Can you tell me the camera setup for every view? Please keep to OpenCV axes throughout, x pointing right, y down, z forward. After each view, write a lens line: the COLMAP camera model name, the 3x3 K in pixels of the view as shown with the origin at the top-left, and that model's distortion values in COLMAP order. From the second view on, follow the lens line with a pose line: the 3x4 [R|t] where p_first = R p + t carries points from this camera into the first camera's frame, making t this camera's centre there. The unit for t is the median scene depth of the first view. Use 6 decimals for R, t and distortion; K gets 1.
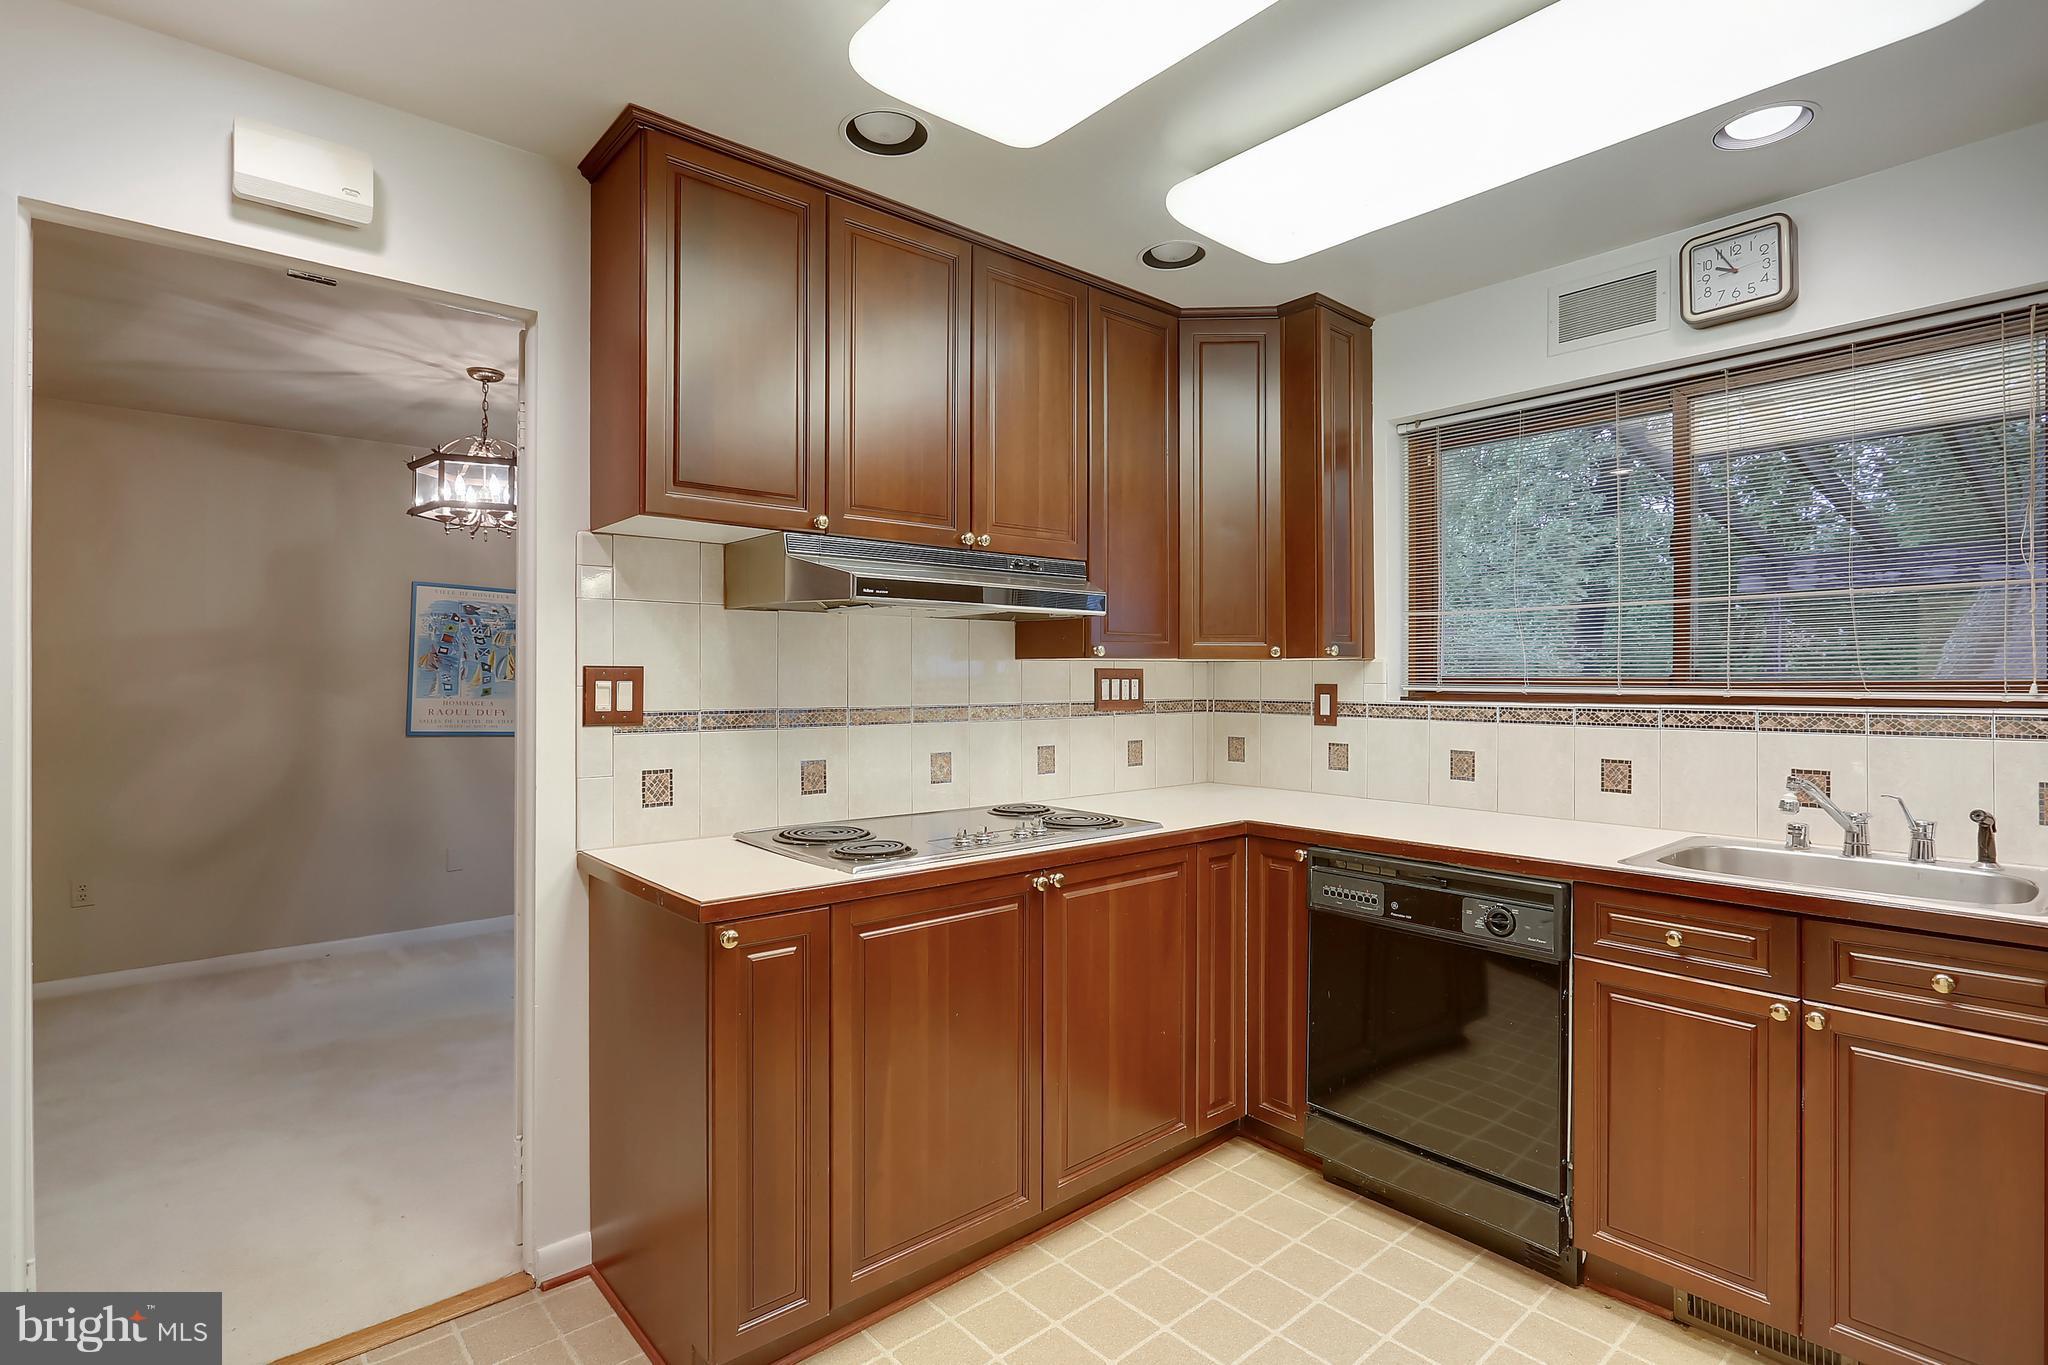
lens RADIAL K [[991.2, 0, 1021.7], [0, 991.2, 674.7], [0, 0, 1]] dist [-0.006660, 0.000529]
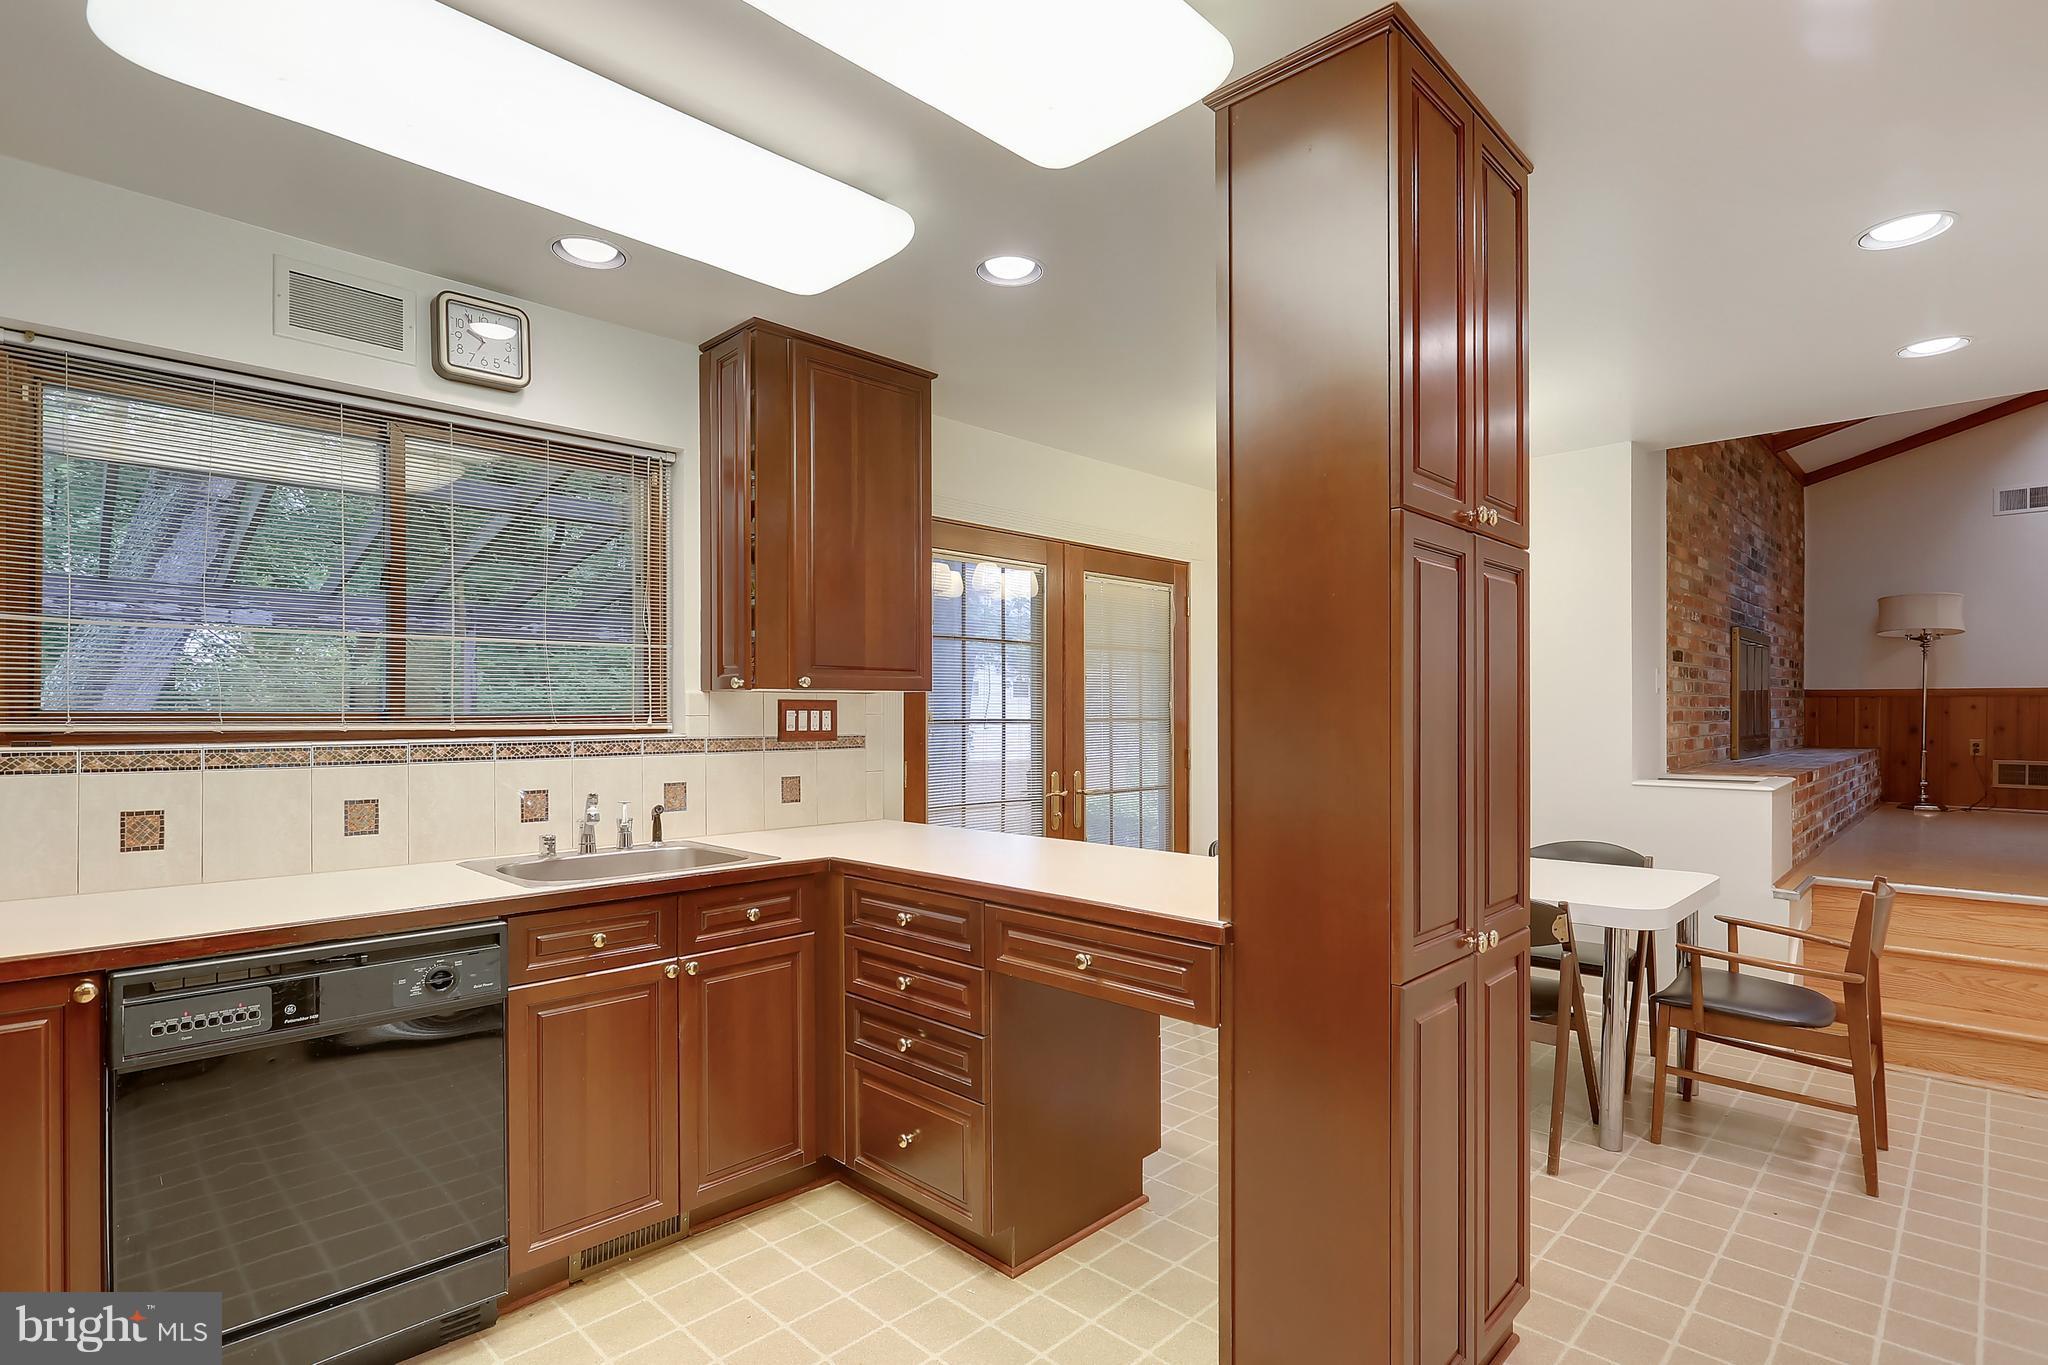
lens RADIAL K [[991.2, 0, 1037.3], [0, 991.2, 716.4], [0, 0, 1]] dist [-0.006660, 0.000529]
pose [[-0.081062, -0.002745, 0.996705, -0.376226], [-0.002305, 0.999994, 0.002567, 0.002878], [-0.996706, -0.002090, -0.081067, 0.424443]]
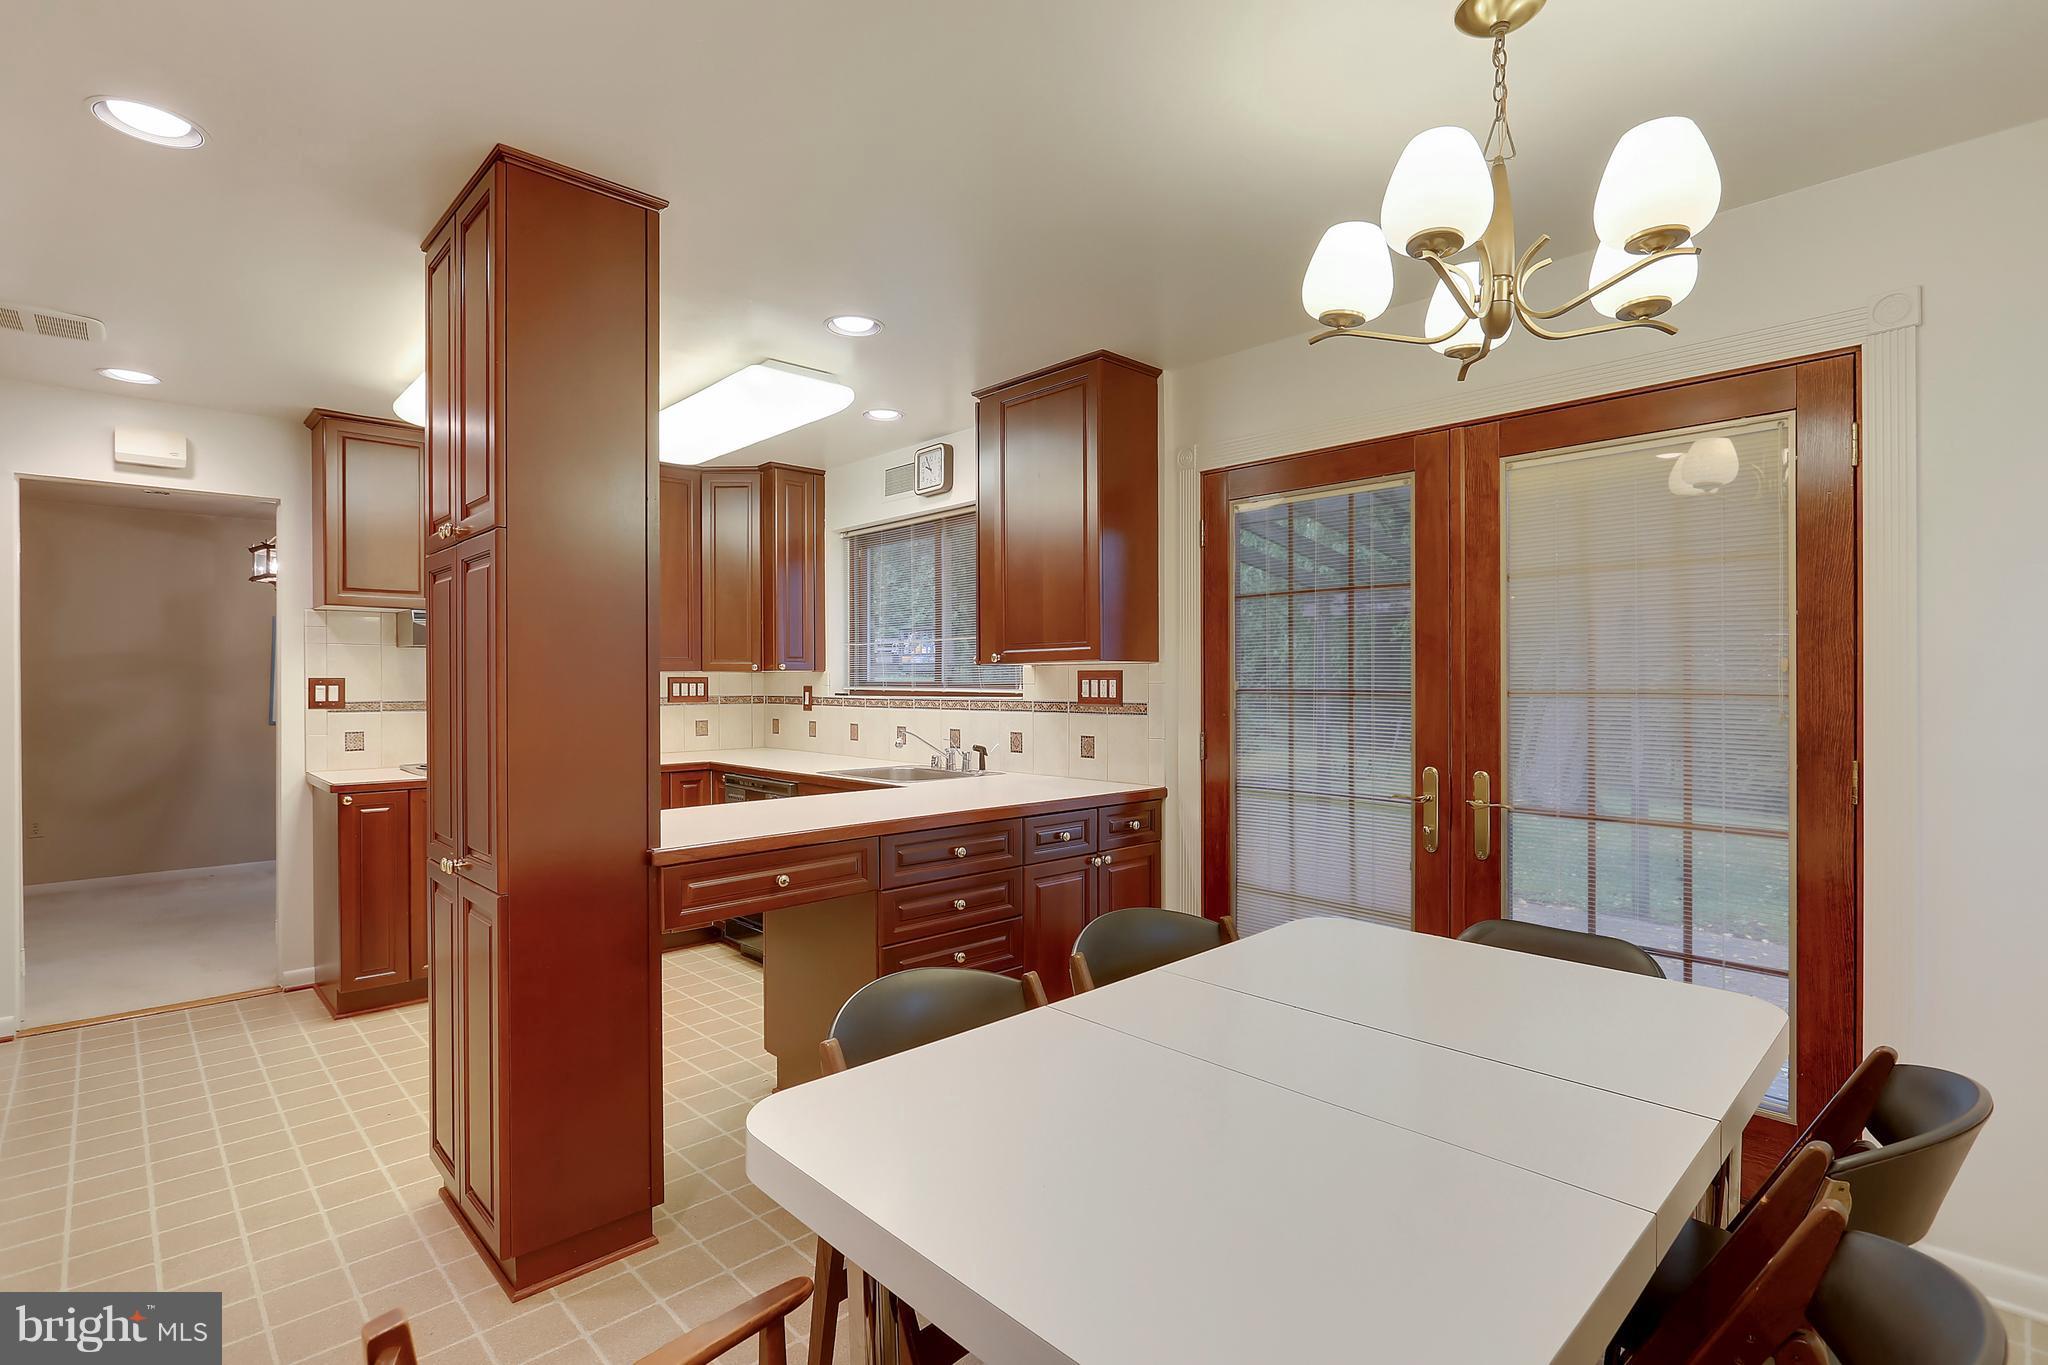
lens RADIAL K [[991.2, 0, 1036.5], [0, 991.2, 683.9], [0, 0, 1]] dist [-0.006660, 0.000529]
pose [[0.999076, -0.003431, 0.042847, 0.753014], [0.003164, 0.999975, 0.006299, -0.004105], [-0.042867, -0.006157, 0.999062, -0.836166]]
